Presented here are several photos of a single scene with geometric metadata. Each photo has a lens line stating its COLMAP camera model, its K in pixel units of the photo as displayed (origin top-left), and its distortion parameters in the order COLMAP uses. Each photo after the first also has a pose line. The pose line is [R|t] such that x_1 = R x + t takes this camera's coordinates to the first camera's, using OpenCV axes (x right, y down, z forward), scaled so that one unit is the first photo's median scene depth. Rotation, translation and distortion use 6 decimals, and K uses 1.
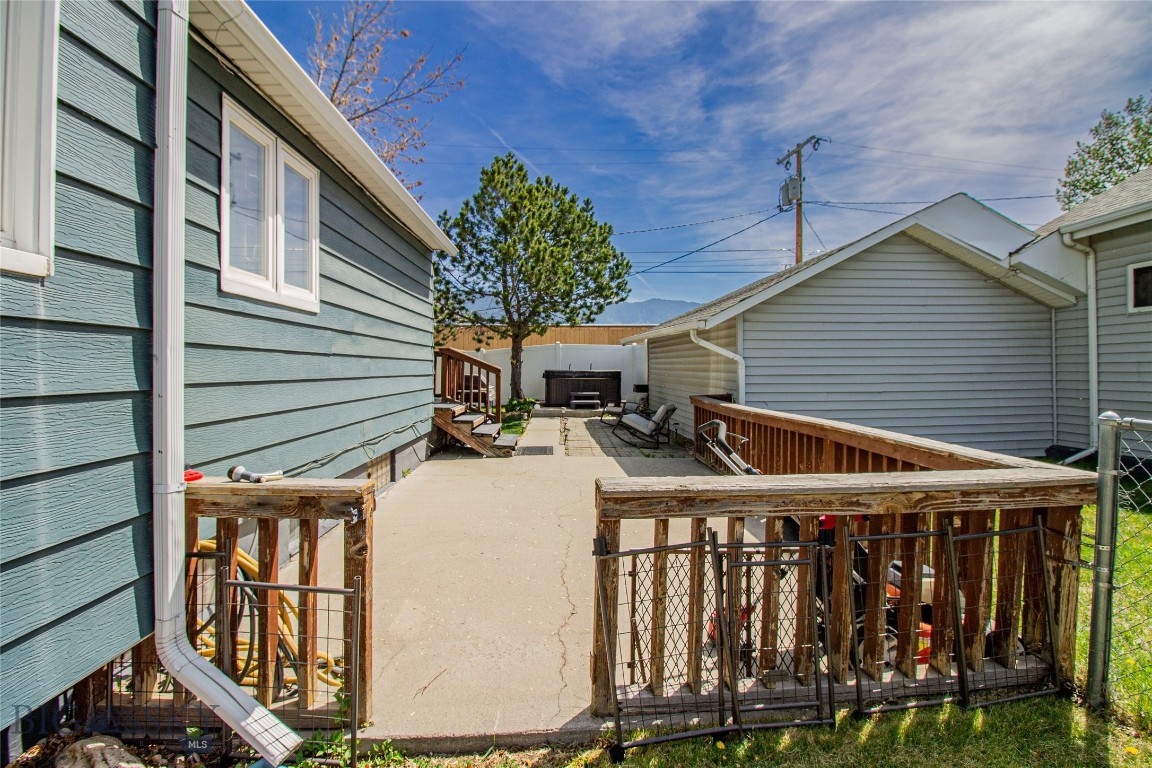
lens RADIAL K [[537.4, 0, 583.1], [0, 537.4, 367.5], [0, 0, 1]] dist [0.001452, -0.015767]
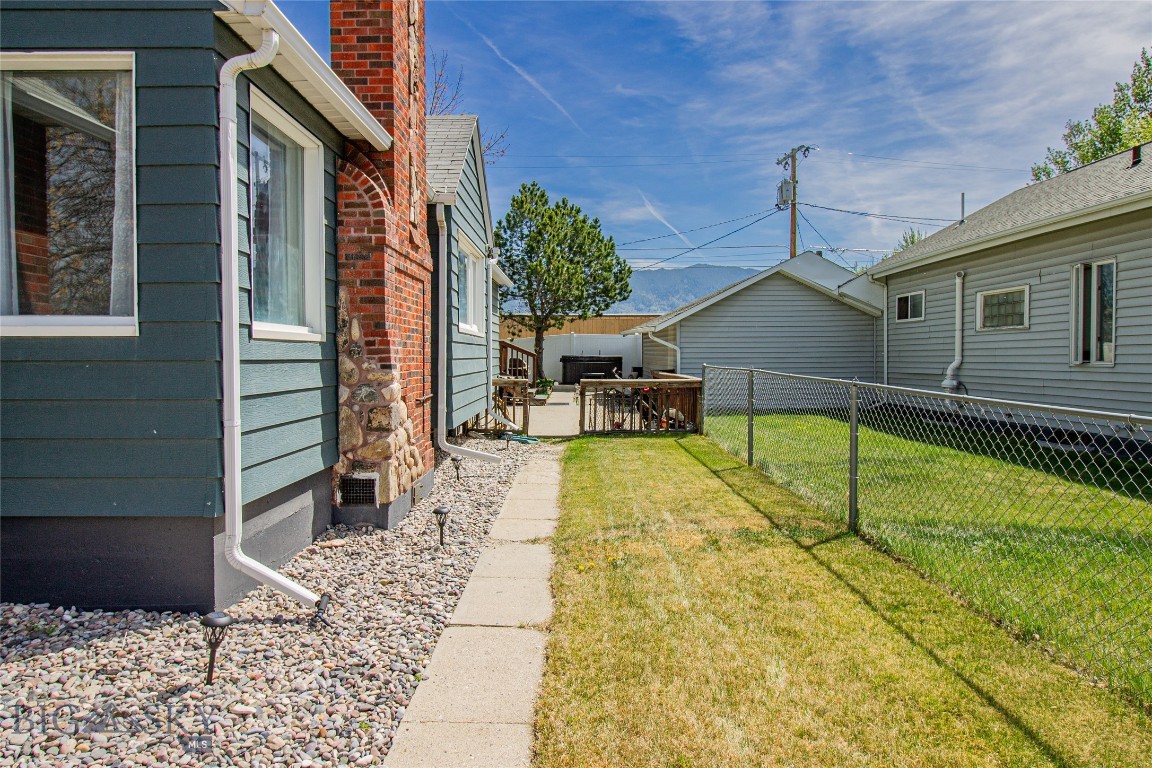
lens RADIAL K [[701.1, 0, 580.1], [0, 701.1, 365.4], [0, 0, 1]] dist [0.000816, 0.000948]
pose [[0.999352, 0.001882, -0.035932, 0.032598], [-0.001306, 0.999870, 0.016041, 0.001451], [0.035957, -0.015984, 0.999225, -0.681973]]
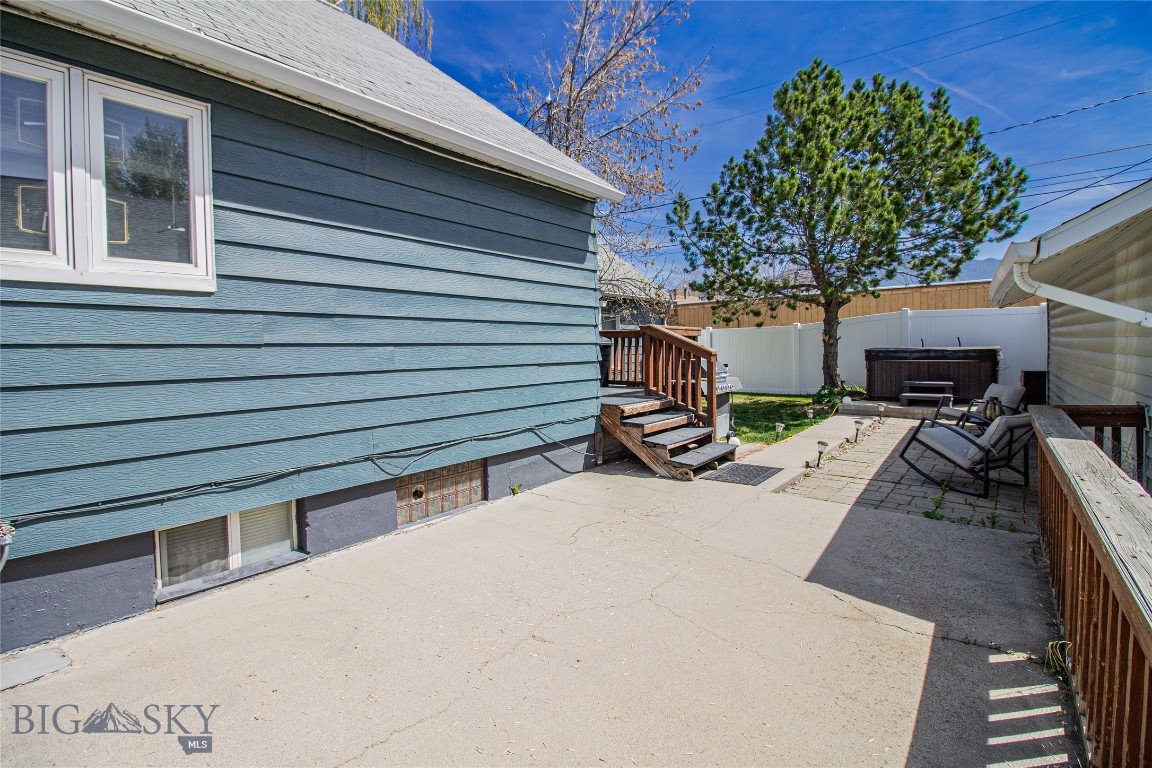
lens RADIAL K [[537.4, 0, 583.1], [0, 537.4, 367.5], [0, 0, 1]] dist [0.001452, -0.015767]
pose [[0.756923, 0.006946, -0.653468, 0.117005], [0.020536, 0.999197, 0.034409, -0.002794], [0.653182, -0.039464, 0.756172, 0.220799]]
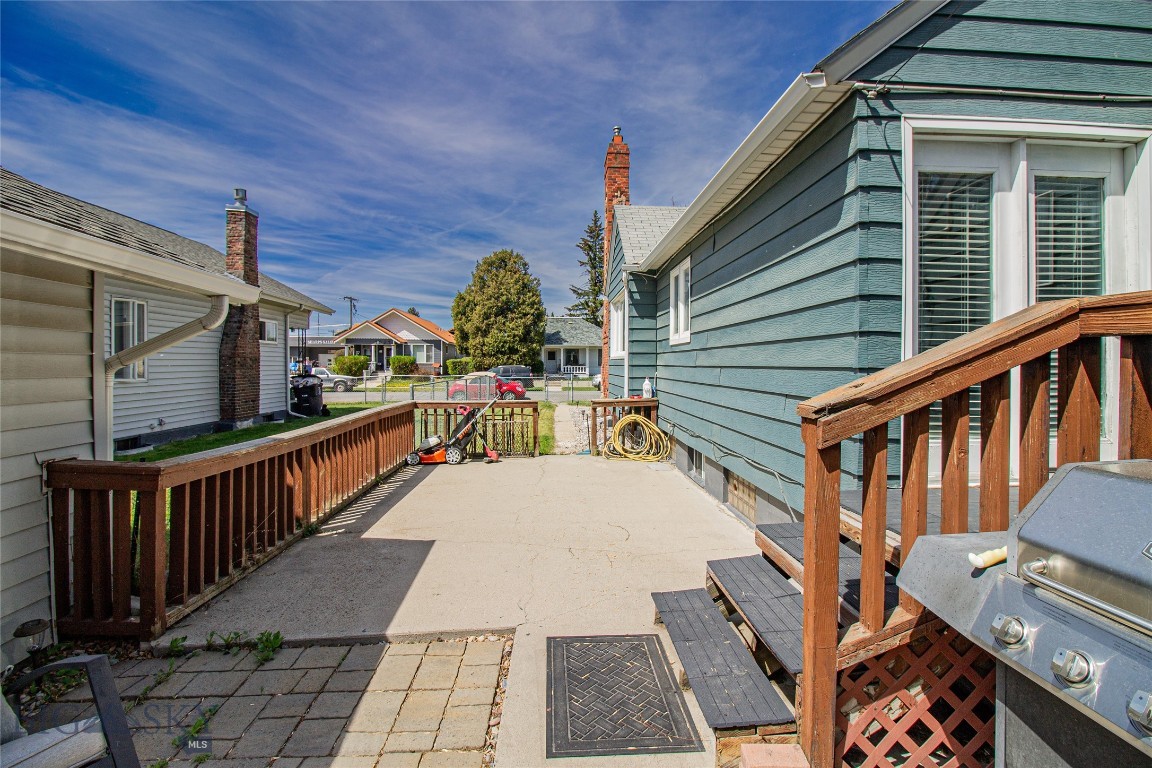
lens RADIAL K [[537.4, 0, 583.1], [0, 537.4, 367.5], [0, 0, 1]] dist [0.001452, -0.015767]
pose [[-0.999966, 0.002756, -0.007738, -0.043752], [0.002766, 0.999995, -0.001252, -0.007225], [0.007735, -0.001274, -0.999969, 0.765949]]
